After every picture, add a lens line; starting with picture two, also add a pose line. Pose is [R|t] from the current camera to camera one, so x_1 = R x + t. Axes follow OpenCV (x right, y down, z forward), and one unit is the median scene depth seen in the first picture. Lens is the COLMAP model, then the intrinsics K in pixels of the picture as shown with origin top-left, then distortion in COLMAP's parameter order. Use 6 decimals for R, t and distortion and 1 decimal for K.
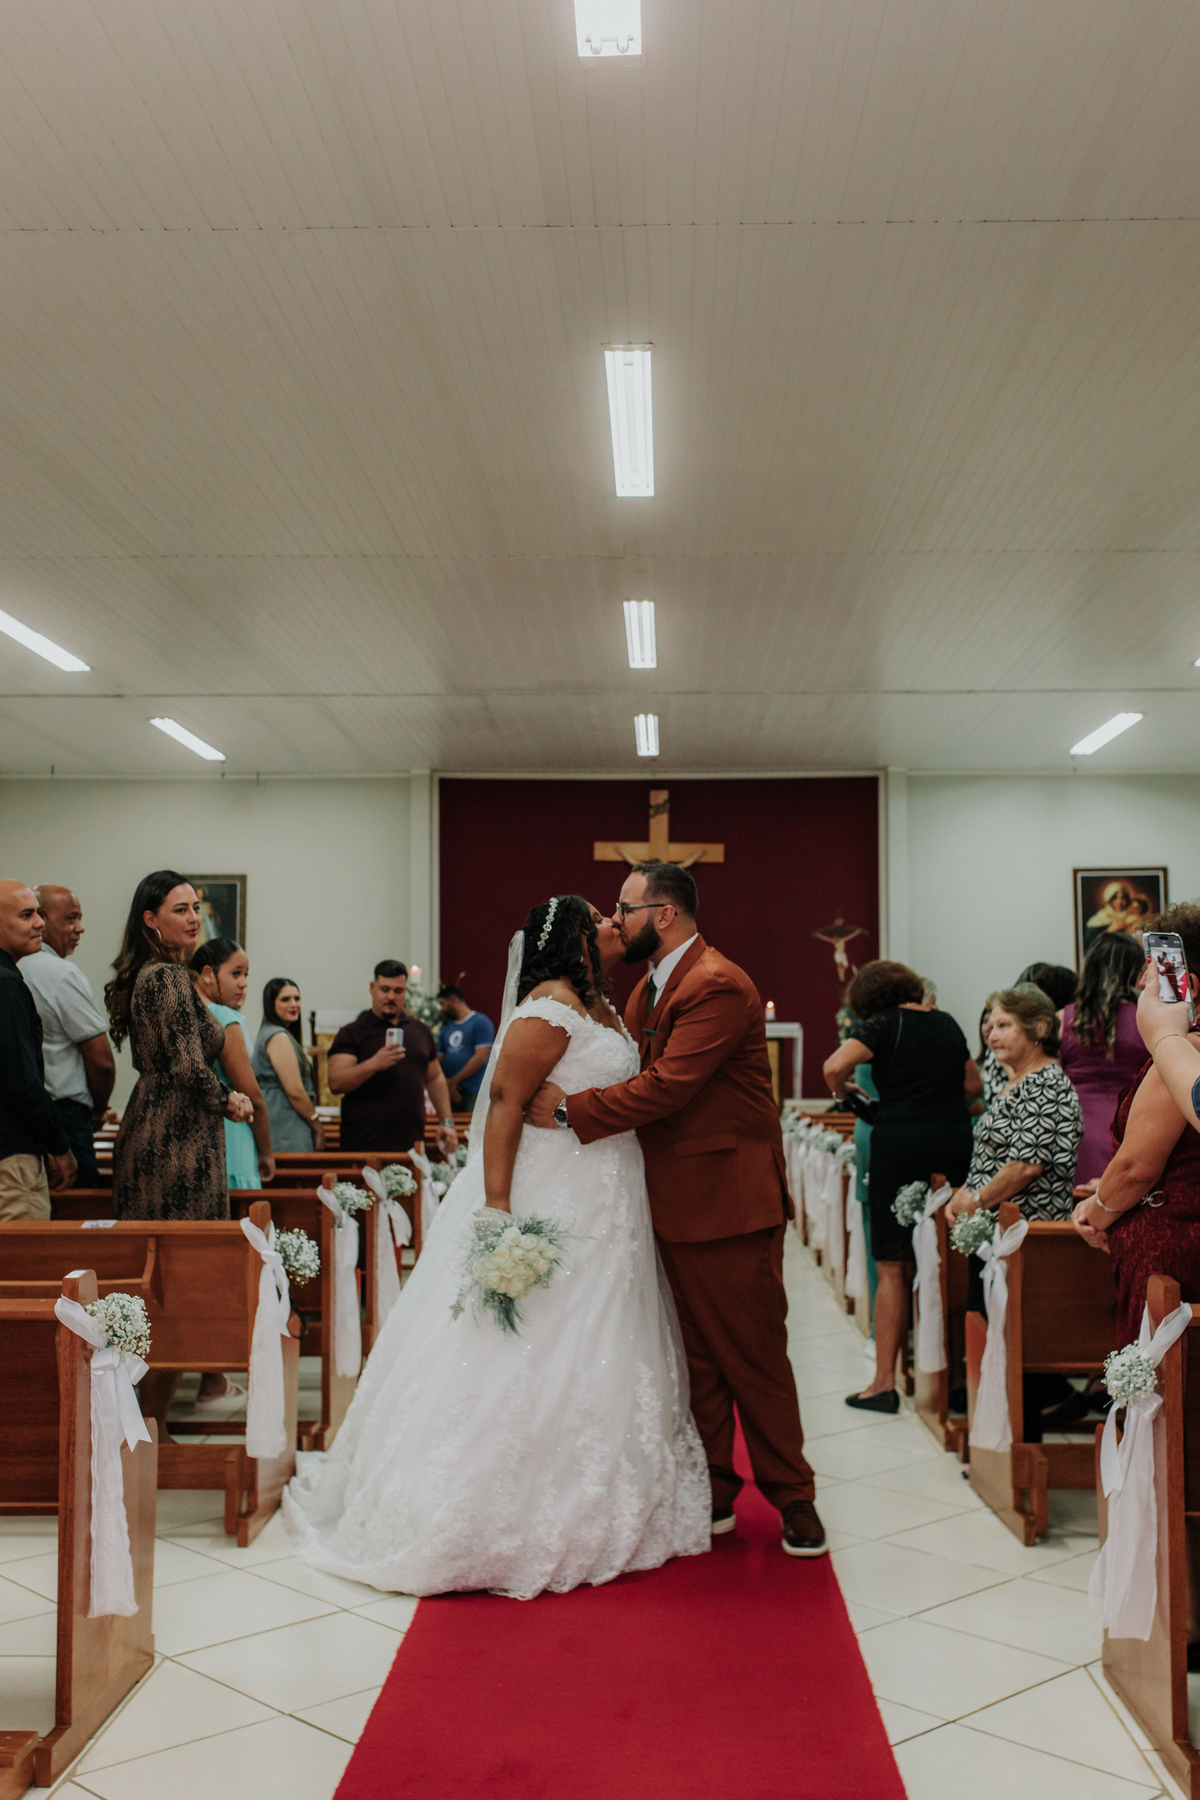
lens RADIAL K [[1811.0, 0, 598.5], [0, 1811.0, 924.9], [0, 0, 1]] dist [-0.083141, 0.636643]
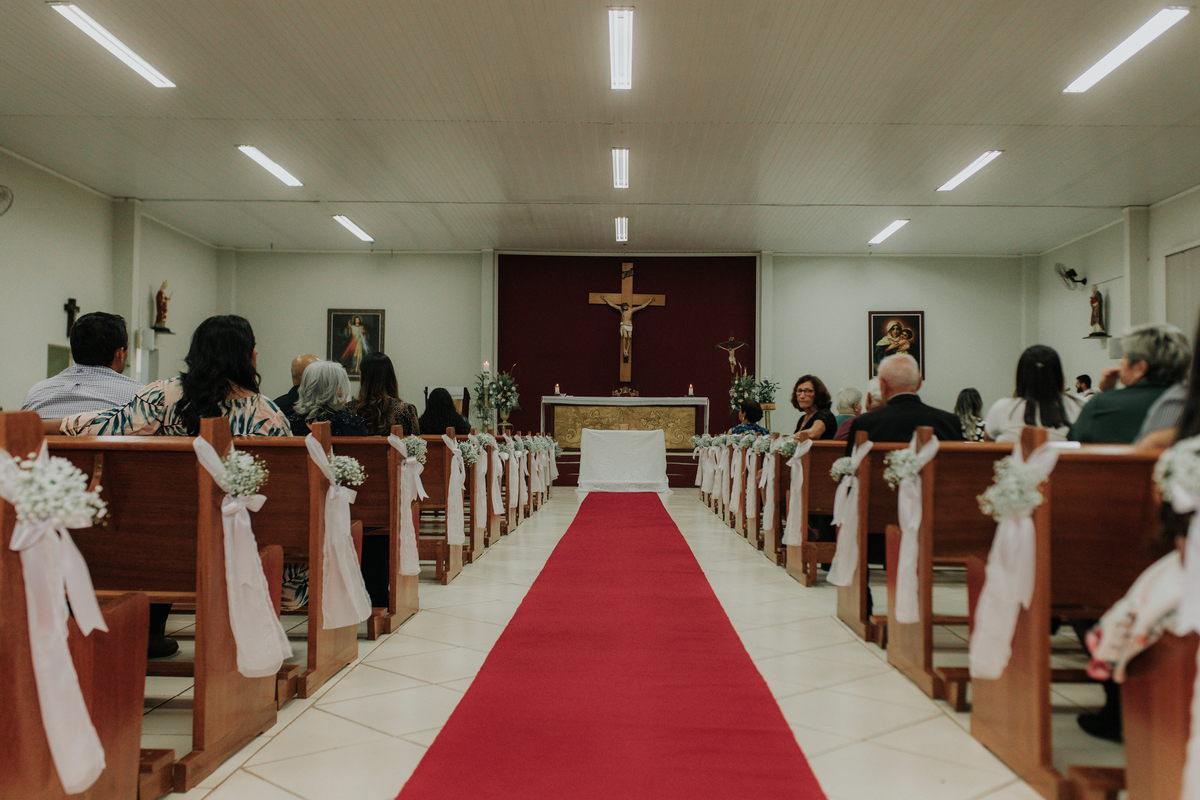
lens RADIAL K [[1129.5, 0, 600.0], [0, 1129.5, 400.0], [0, 0, 1]] dist [-0.006083, -0.003620]
pose [[0.999835, 0.009934, 0.015212, -0.009406], [-0.010491, 0.999261, 0.036979, 0.019687], [-0.014834, -0.037132, 0.999200, -0.086272]]
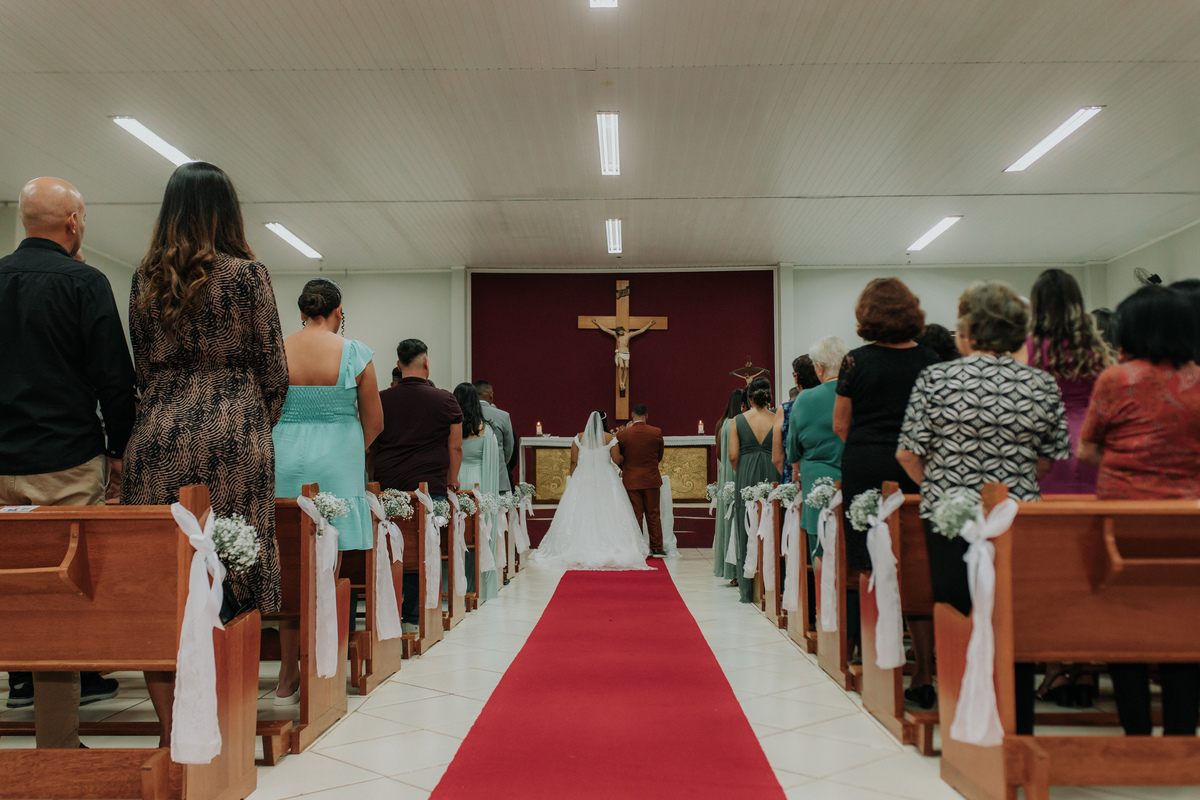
lens RADIAL K [[1129.5, 0, 600.0], [0, 1129.5, 400.0], [0, 0, 1]] dist [-0.006083, -0.003620]
pose [[0.999894, -0.005711, 0.013364, 0.003204], [0.005755, 0.999978, -0.003276, 0.031090], [-0.013345, 0.003352, 0.999905, 0.115702]]
